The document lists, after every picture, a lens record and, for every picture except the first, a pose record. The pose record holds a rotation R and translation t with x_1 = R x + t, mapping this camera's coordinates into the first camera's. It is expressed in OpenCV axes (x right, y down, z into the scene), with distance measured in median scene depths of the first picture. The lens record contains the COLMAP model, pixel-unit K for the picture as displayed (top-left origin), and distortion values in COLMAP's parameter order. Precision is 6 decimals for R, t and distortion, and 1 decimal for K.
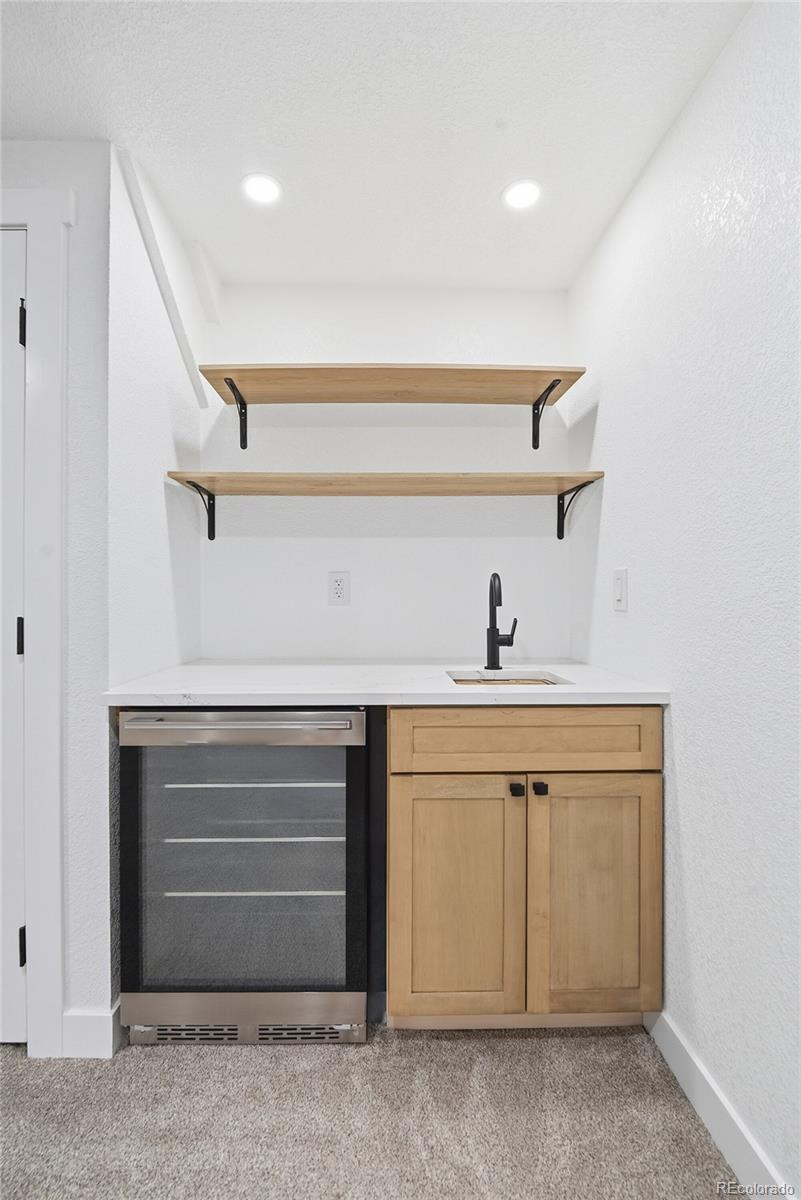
lens RADIAL K [[493.7, 0, 400.5], [0, 493.7, 600.0], [0, 0, 1]] dist [-0.010513, -0.000374]
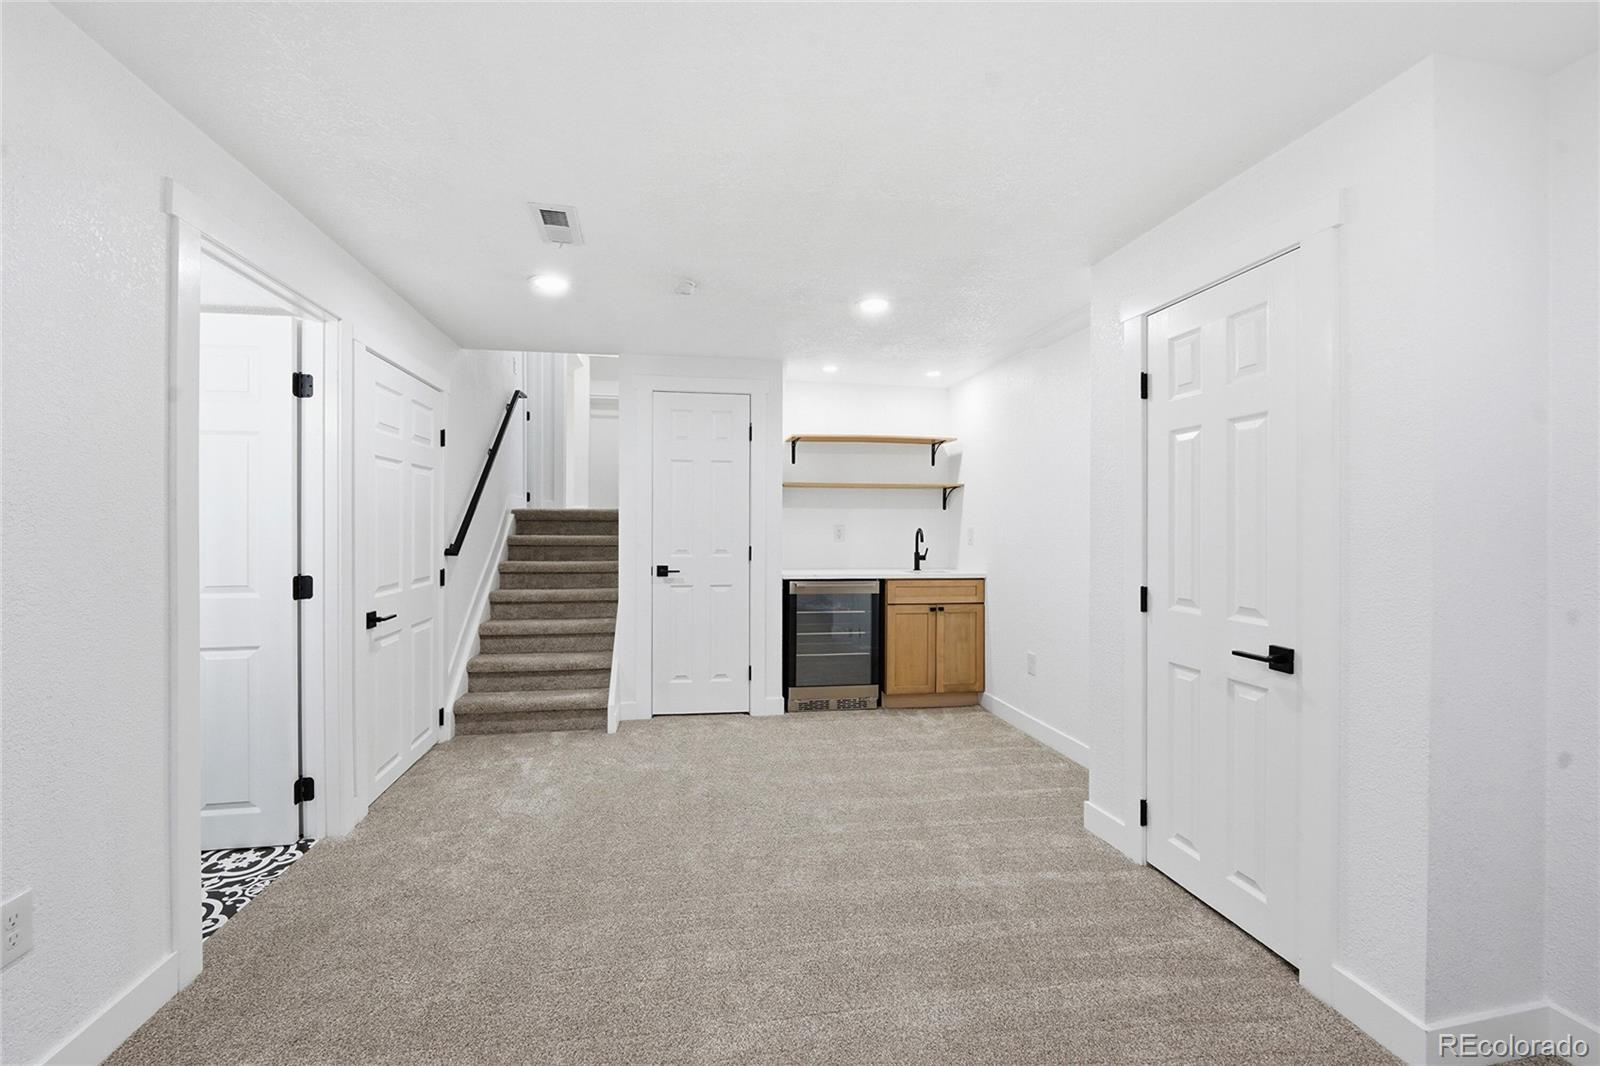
lens RADIAL K [[658.3, 0, 800.0], [0, 658.3, 533.0], [0, 0, 1]] dist [-0.010513, -0.000374]
pose [[0.989207, 0.007614, 0.146324, -1.016636], [-0.007065, 0.999966, -0.004273, -0.019052], [-0.146351, 0.003193, 0.989228, -2.471530]]
